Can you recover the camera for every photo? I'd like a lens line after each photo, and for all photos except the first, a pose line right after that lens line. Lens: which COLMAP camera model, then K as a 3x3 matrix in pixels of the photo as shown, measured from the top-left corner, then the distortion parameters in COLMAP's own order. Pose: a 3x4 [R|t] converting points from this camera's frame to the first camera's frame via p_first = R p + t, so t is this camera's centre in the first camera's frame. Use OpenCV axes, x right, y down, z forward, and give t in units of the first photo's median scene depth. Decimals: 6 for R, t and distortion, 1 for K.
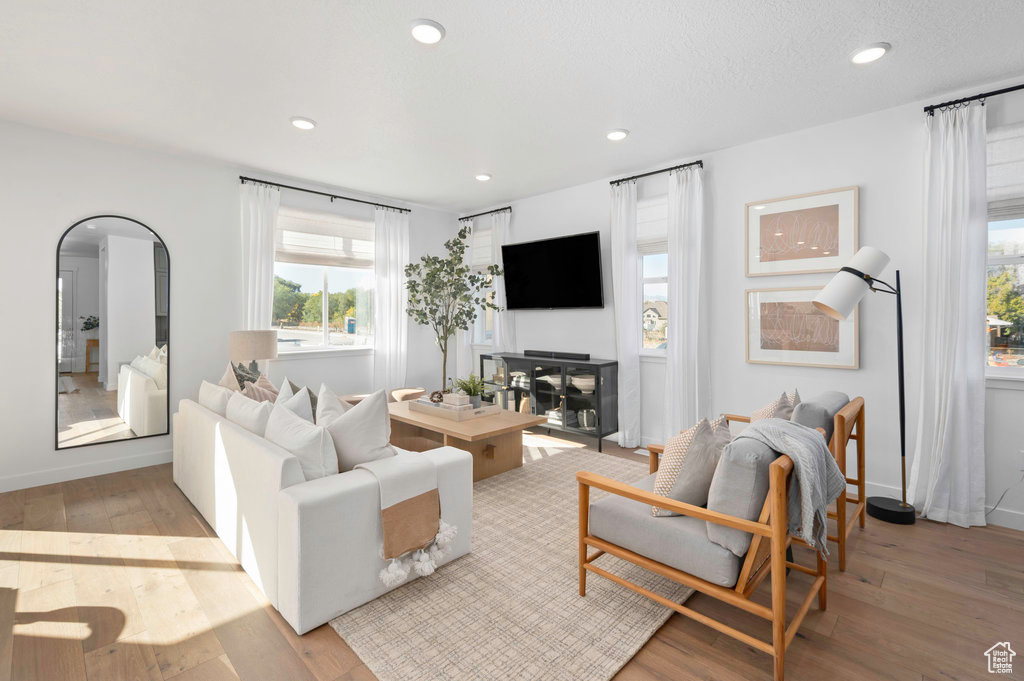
lens RADIAL K [[459.9, 0, 516.5], [0, 459.9, 315.6], [0, 0, 1]] dist [-0.000051, 0.000099]
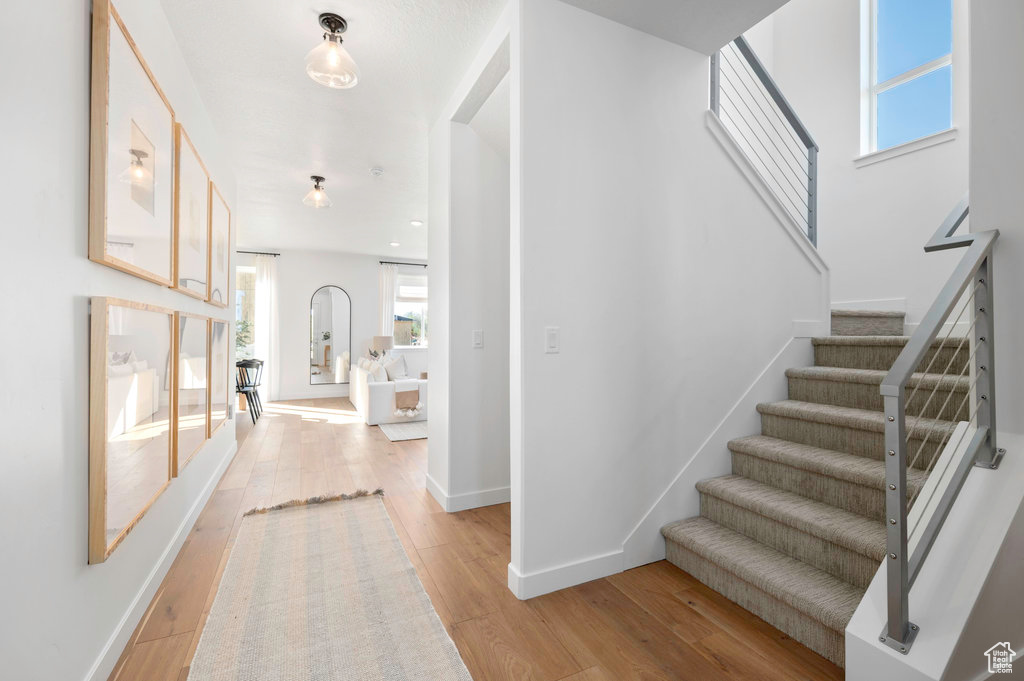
lens RADIAL K [[459.9, 0, 514.3], [0, 459.9, 335.1], [0, 0, 1]] dist [-0.000322, -0.000038]
pose [[0.933052, 0.001191, -0.359741, 0.669115], [0.000102, 0.999994, 0.003577, 0.018605], [0.359743, -0.003374, 0.933045, -0.672607]]
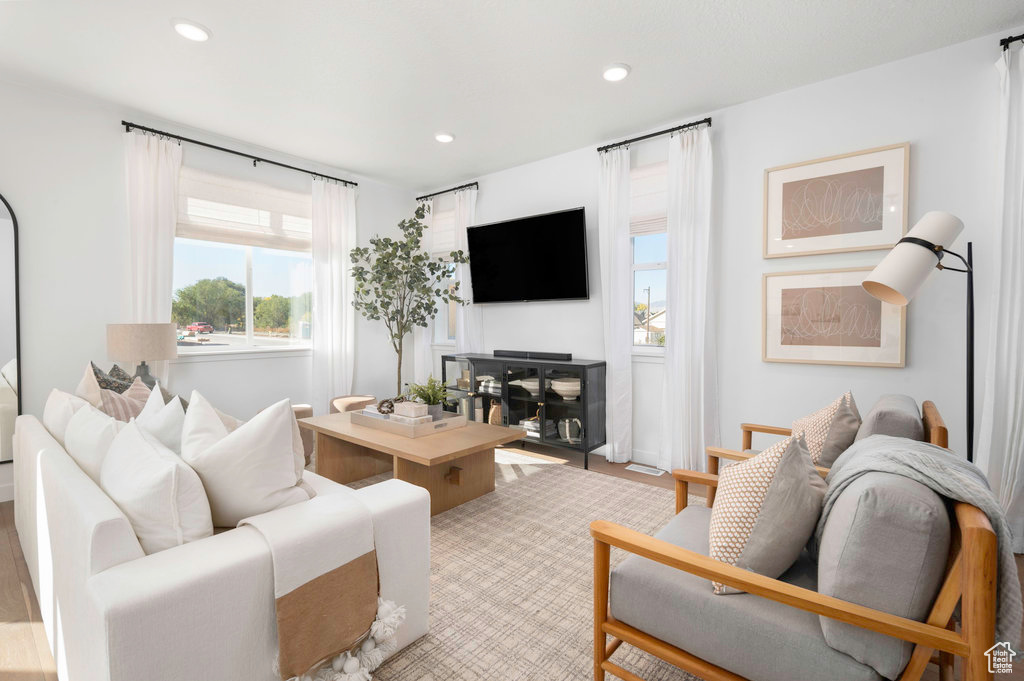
lens RADIAL K [[459.9, 0, 514.3], [0, 459.9, 335.1], [0, 0, 1]] dist [-0.000322, -0.000038]
pose [[0.997086, -0.000798, 0.076281, -0.012365], [-0.001416, 0.999579, 0.028973, 0.026533], [-0.076273, -0.028996, 0.996665, 0.173037]]
